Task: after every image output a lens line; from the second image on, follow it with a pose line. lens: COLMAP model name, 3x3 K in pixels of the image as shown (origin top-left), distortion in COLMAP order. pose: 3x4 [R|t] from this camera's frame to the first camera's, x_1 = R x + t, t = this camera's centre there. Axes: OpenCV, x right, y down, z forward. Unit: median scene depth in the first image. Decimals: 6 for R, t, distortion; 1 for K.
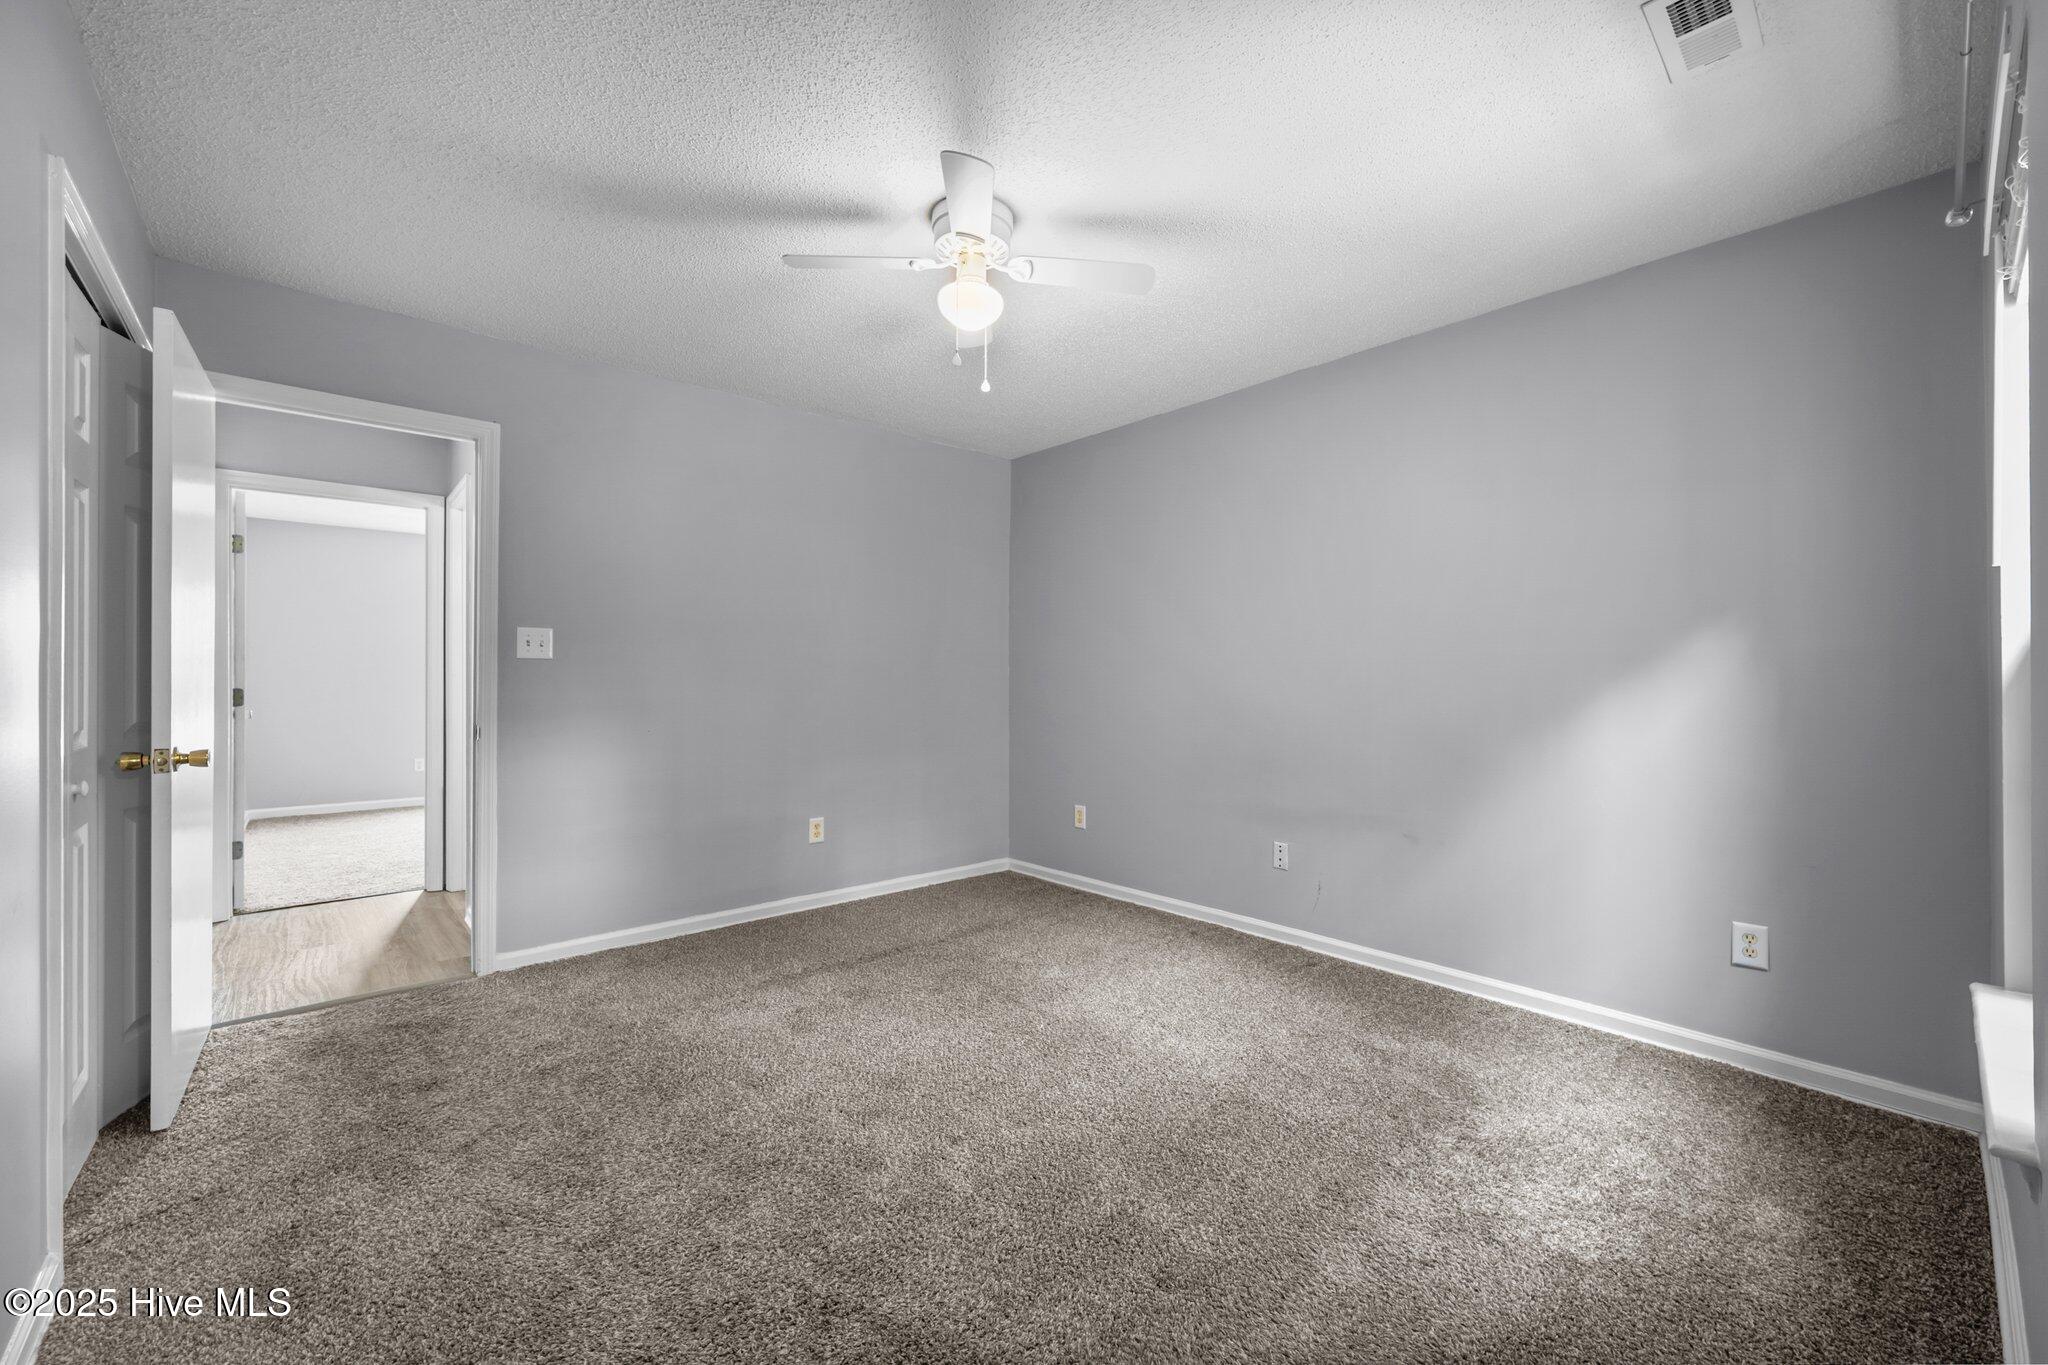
lens RADIAL K [[808.8, 0, 1026.9], [0, 808.8, 684.7], [0, 0, 1]] dist [0.000832, 0.000149]
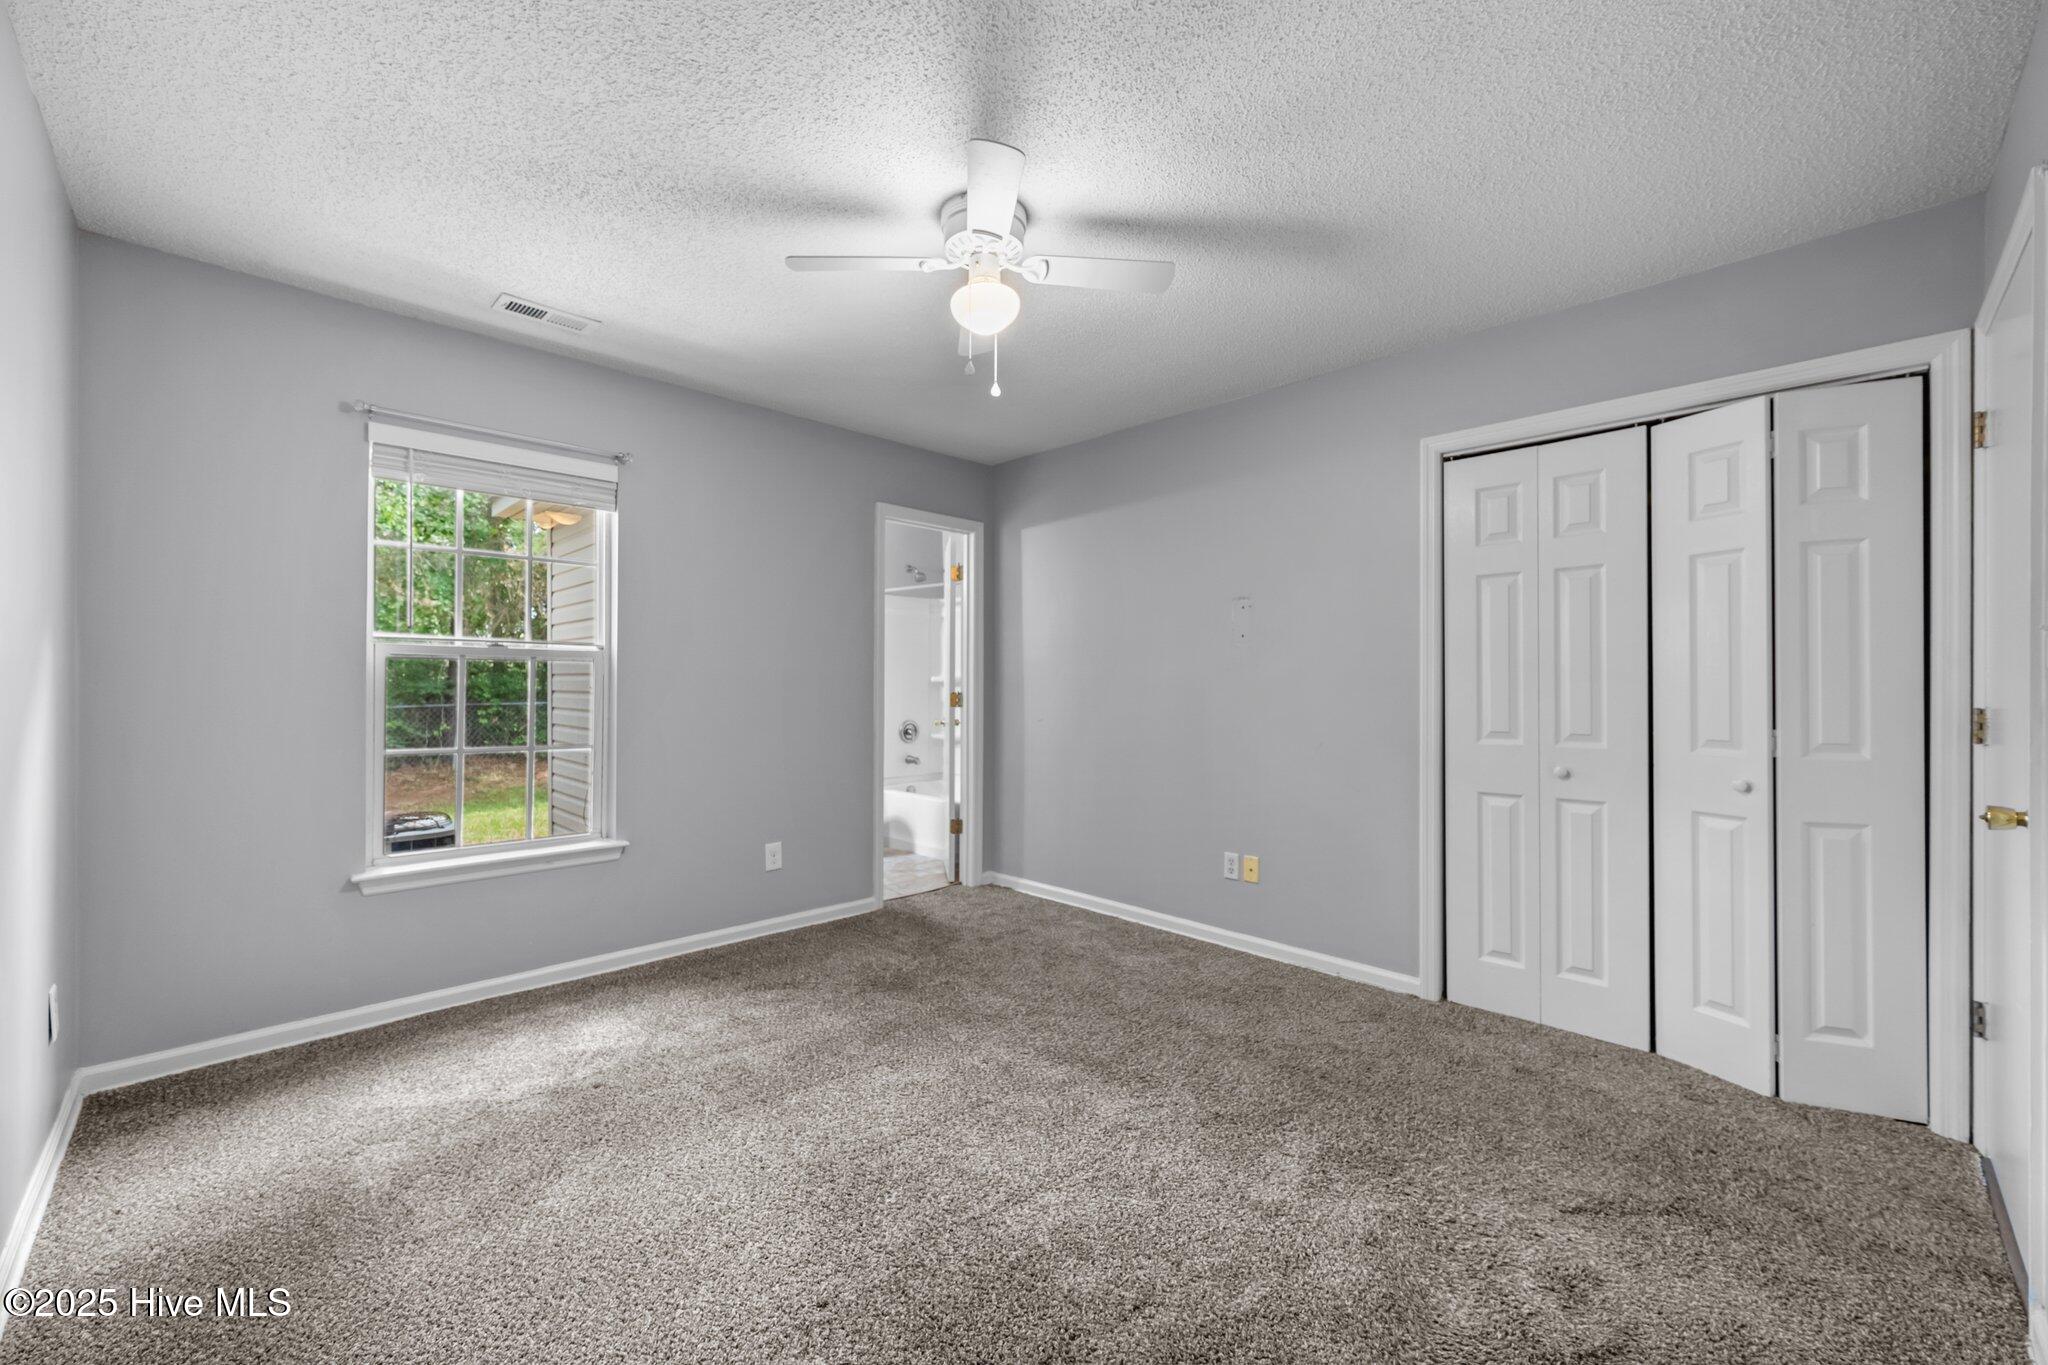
lens RADIAL K [[812.3, 0, 1036.1], [0, 812.3, 679.7], [0, 0, 1]] dist [0.001899, 0.000144]
pose [[-0.997800, -0.005518, -0.066072, -0.051185], [-0.005855, 0.999971, 0.004908, -0.024478], [0.066043, 0.005284, -0.997803, 1.484513]]
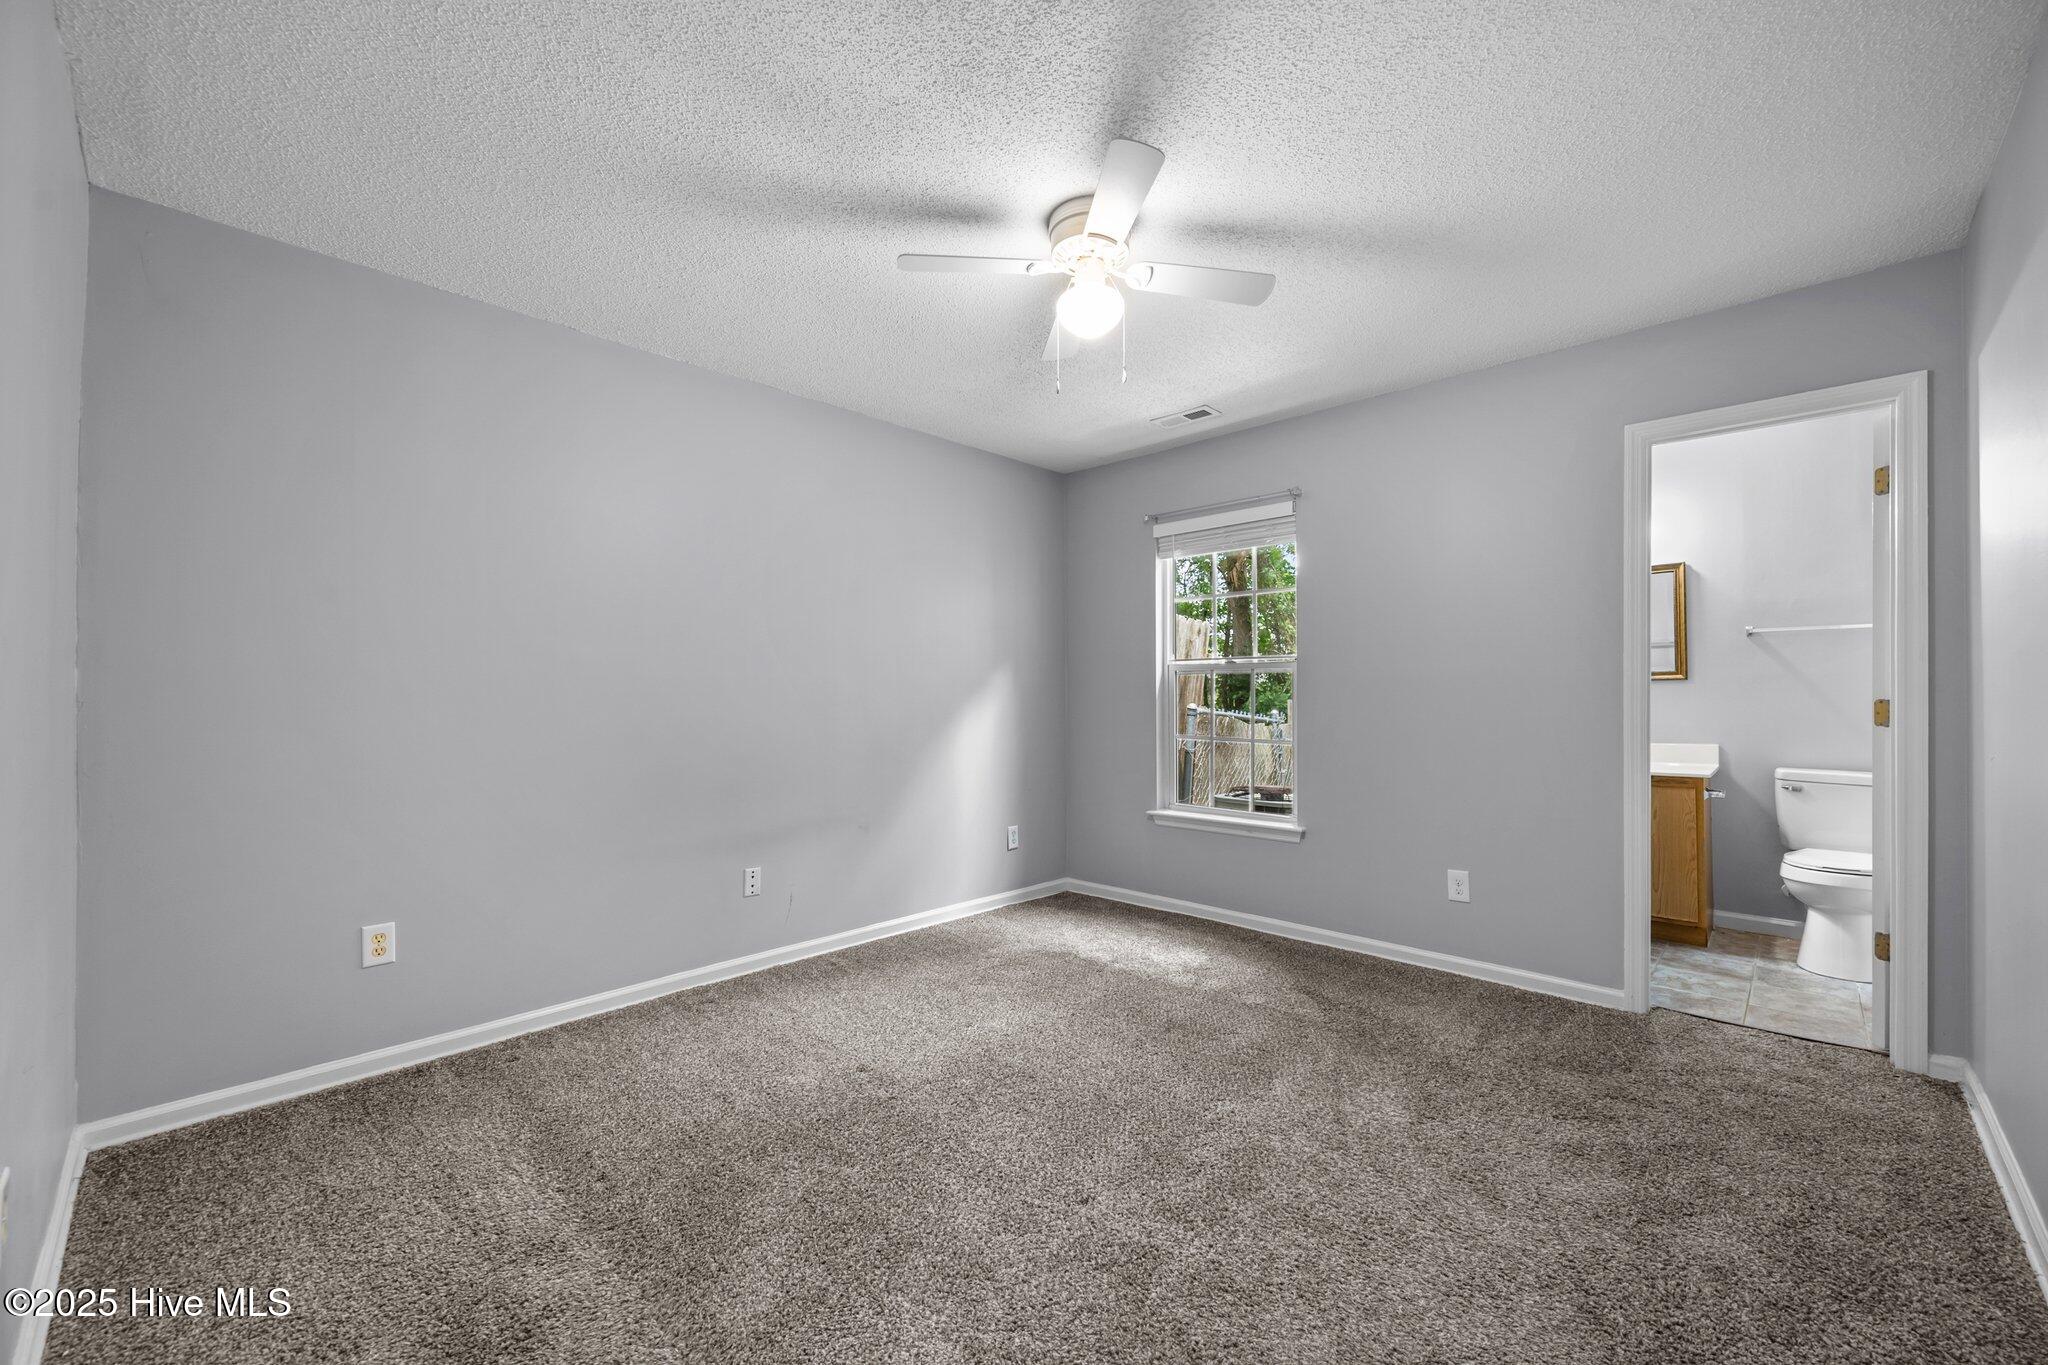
lens RADIAL K [[808.7, 0, 1031.9], [0, 808.7, 692.2], [0, 0, 1]] dist [-0.000313, -0.000157]
pose [[-0.086779, 0.006212, 0.996208, -0.771472], [0.010805, 0.999928, -0.005294, -0.003984], [-0.996169, 0.010305, -0.086840, 0.869421]]
